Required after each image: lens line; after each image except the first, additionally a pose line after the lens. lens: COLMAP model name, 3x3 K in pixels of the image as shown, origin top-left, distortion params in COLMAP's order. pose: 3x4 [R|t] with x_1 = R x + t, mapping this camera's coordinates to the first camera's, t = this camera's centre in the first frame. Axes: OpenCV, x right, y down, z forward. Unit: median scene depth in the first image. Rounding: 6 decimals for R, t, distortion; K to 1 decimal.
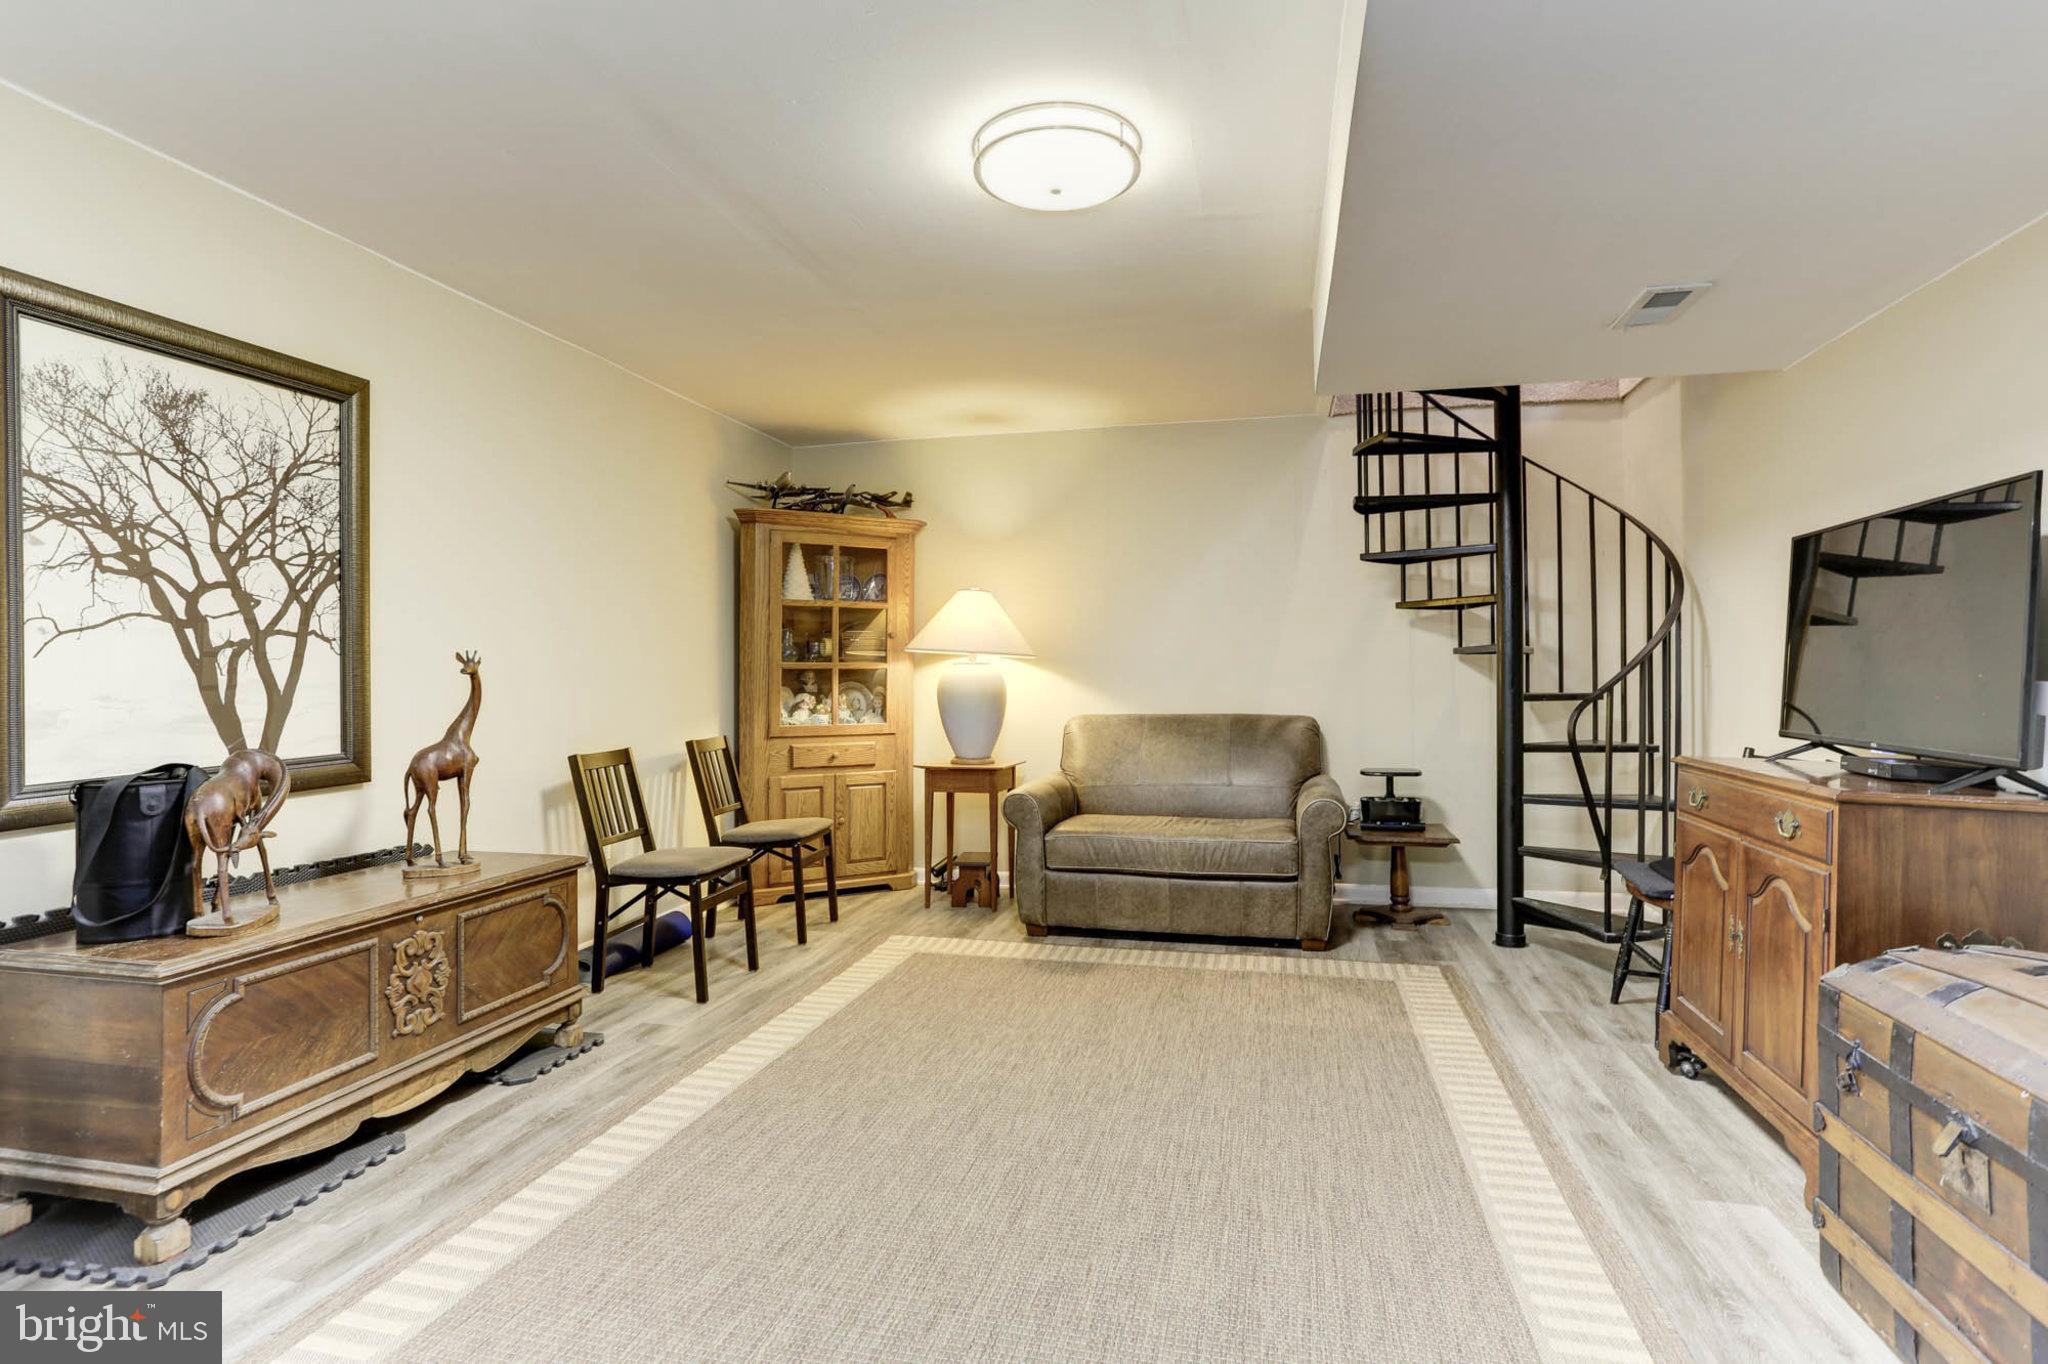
lens RADIAL K [[981.3, 0, 1021.0], [0, 981.3, 668.4], [0, 0, 1]] dist [-0.072242, 0.038646]
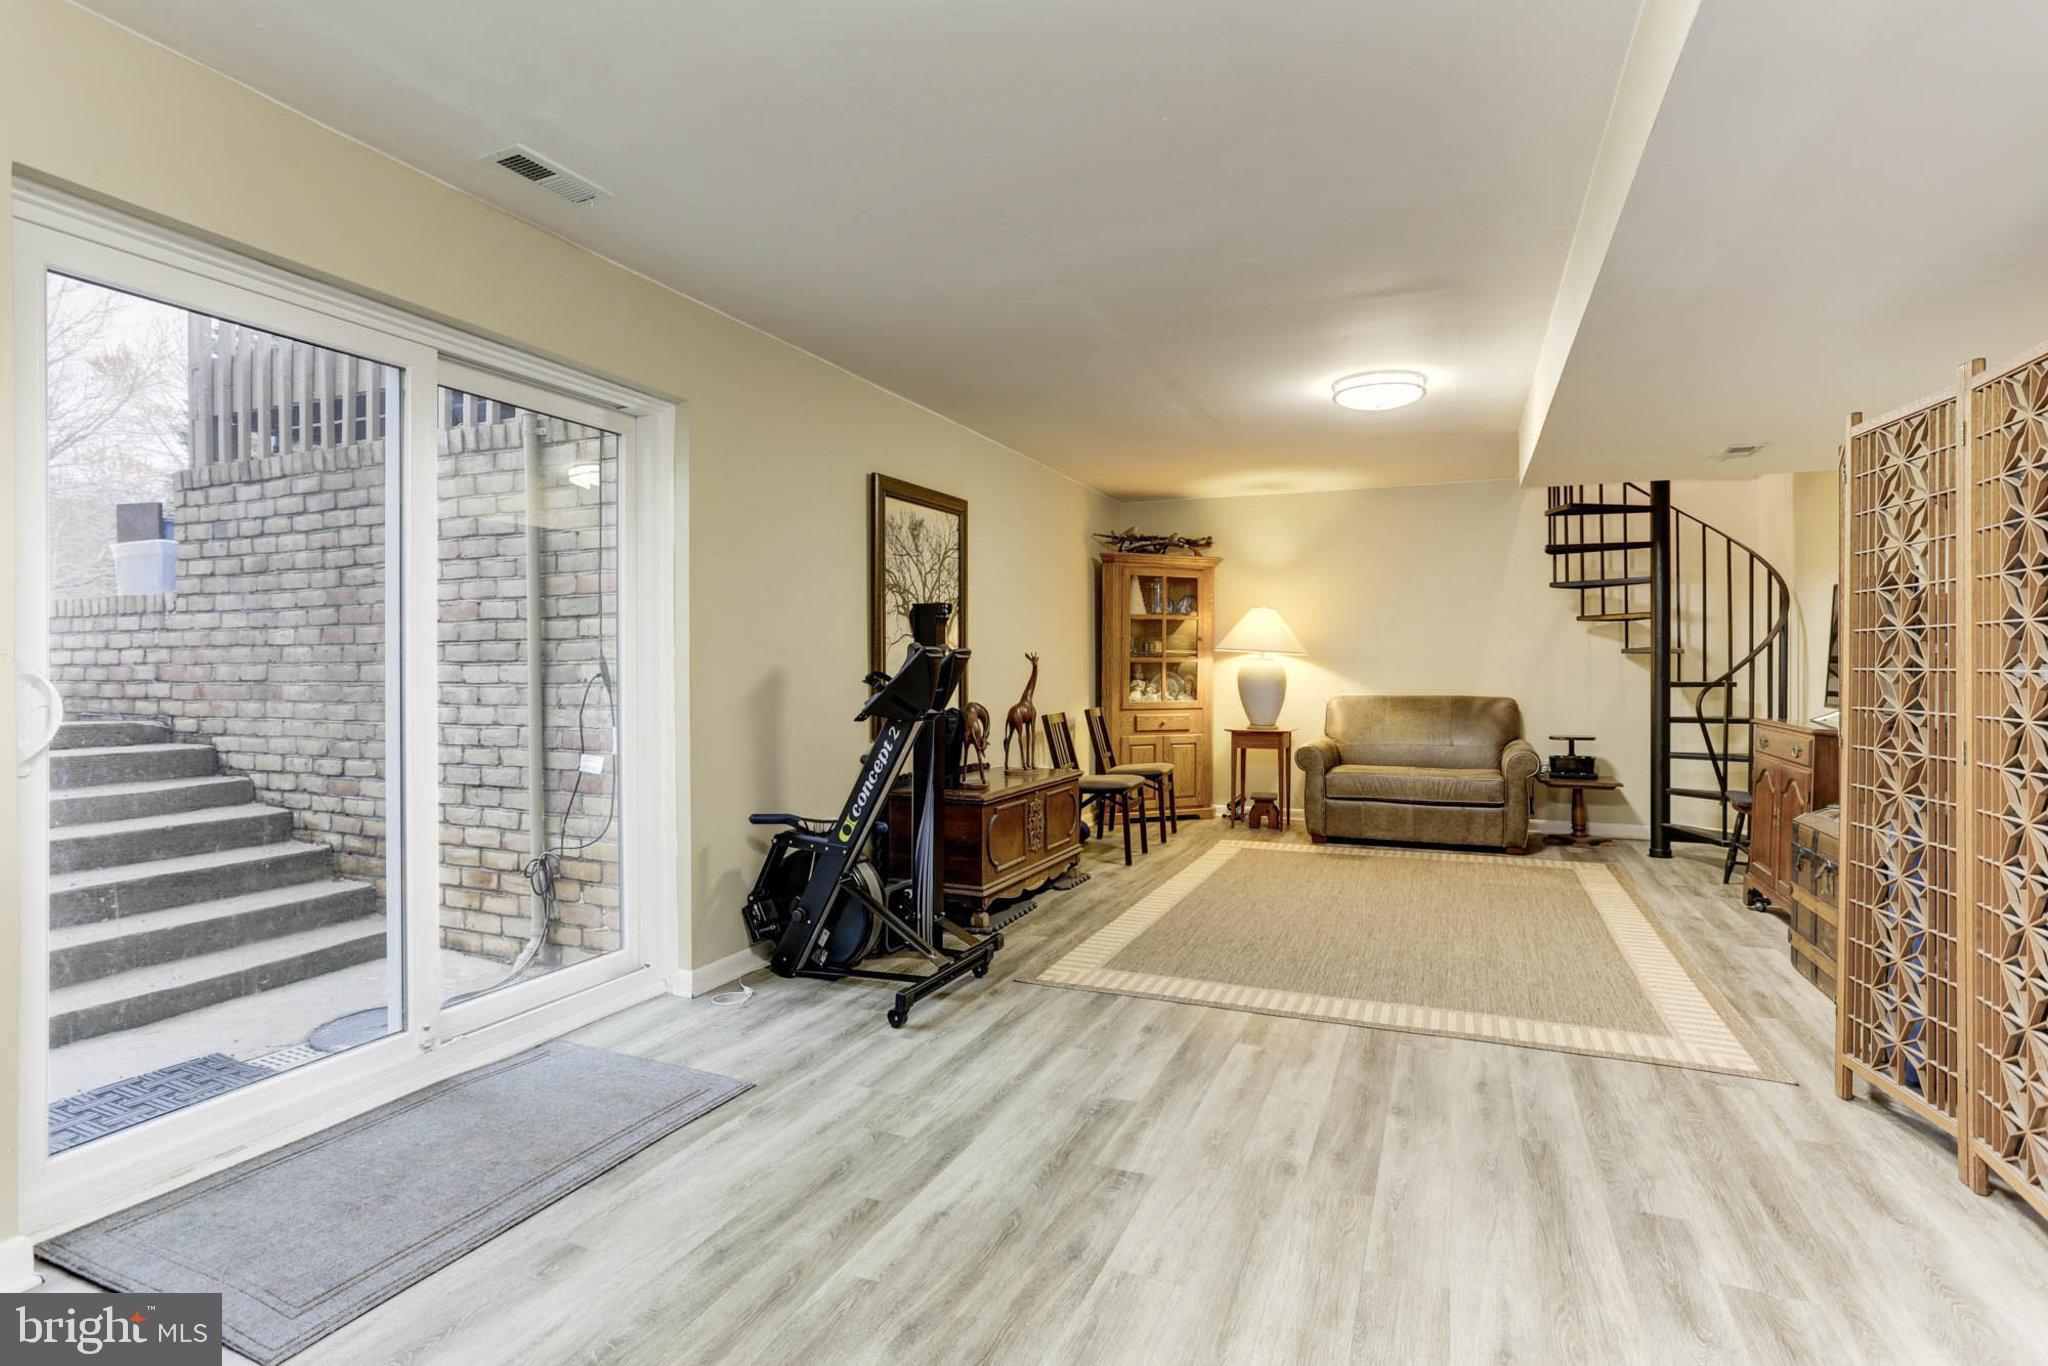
lens RADIAL K [[999.5, 0, 1032.6], [0, 999.5, 668.4], [0, 0, 1]] dist [-0.053162, 0.036086]
pose [[0.989310, 0.004040, -0.145771, -0.190884], [-0.002960, 0.999967, 0.007623, -0.001900], [0.145796, -0.007110, 0.989289, -0.545425]]
